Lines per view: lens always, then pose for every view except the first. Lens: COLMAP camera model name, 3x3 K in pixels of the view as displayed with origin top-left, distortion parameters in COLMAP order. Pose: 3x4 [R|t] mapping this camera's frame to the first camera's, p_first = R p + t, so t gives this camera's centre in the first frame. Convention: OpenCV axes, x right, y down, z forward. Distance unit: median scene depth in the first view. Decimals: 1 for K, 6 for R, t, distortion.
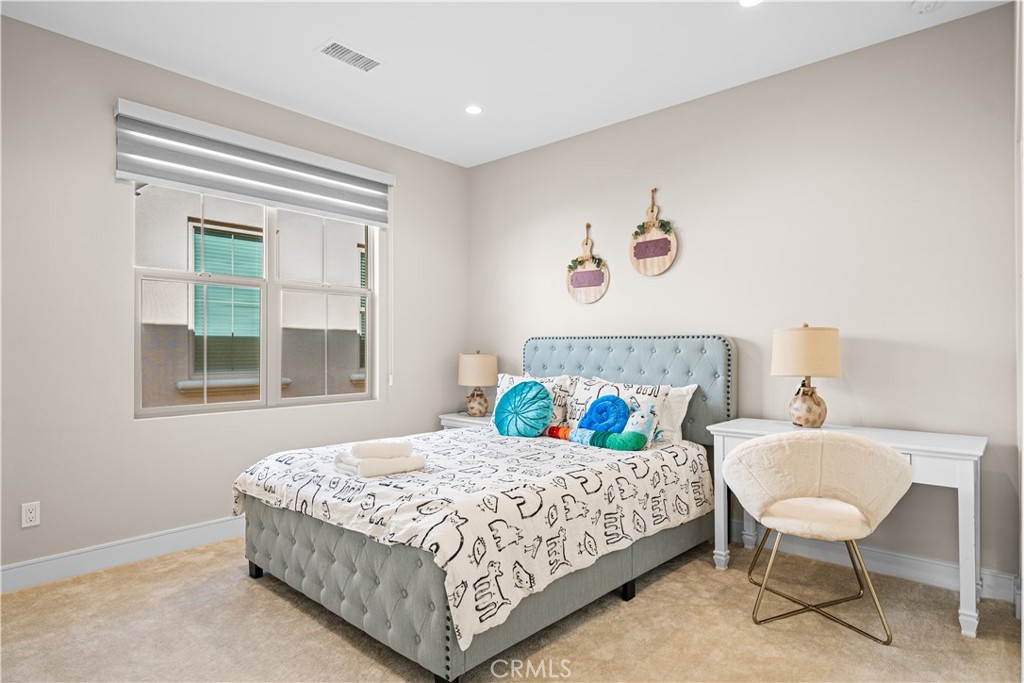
lens RADIAL K [[566.8, 0, 512.7], [0, 566.8, 346.8], [0, 0, 1]] dist [-0.000207, -0.000162]
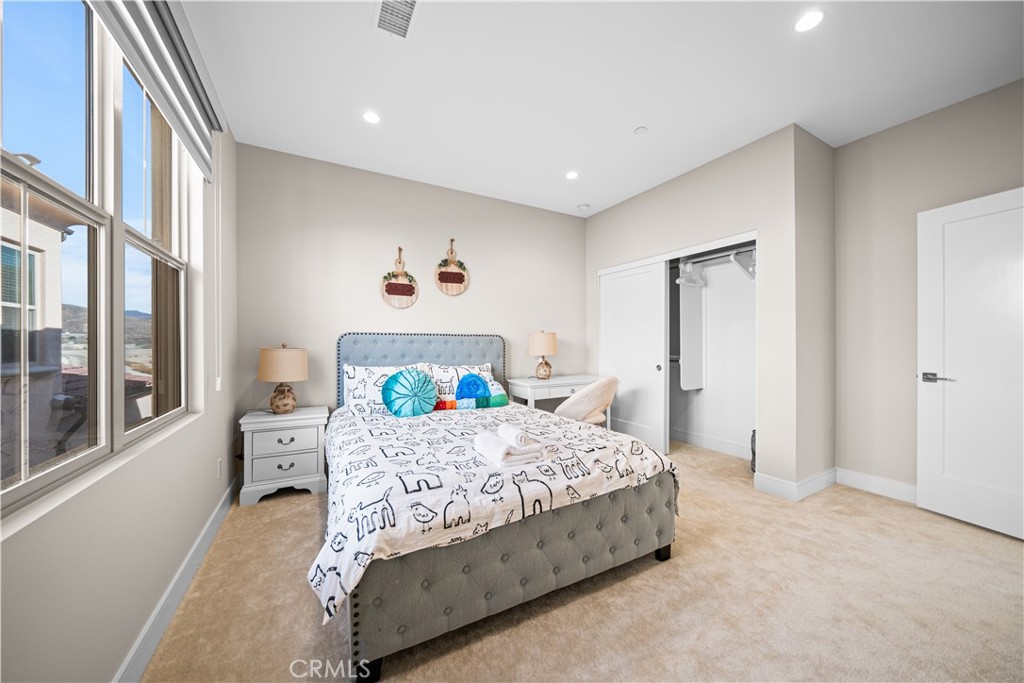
lens RADIAL K [[348.6, 0, 510.1], [0, 348.6, 341.8], [0, 0, 1]] dist [-0.009144, 0.000199]
pose [[0.334148, 0.001916, 0.942519, -0.586783], [-0.002249, 0.999997, -0.001236, 0.002059], [-0.942518, -0.001707, 0.334151, 0.528858]]
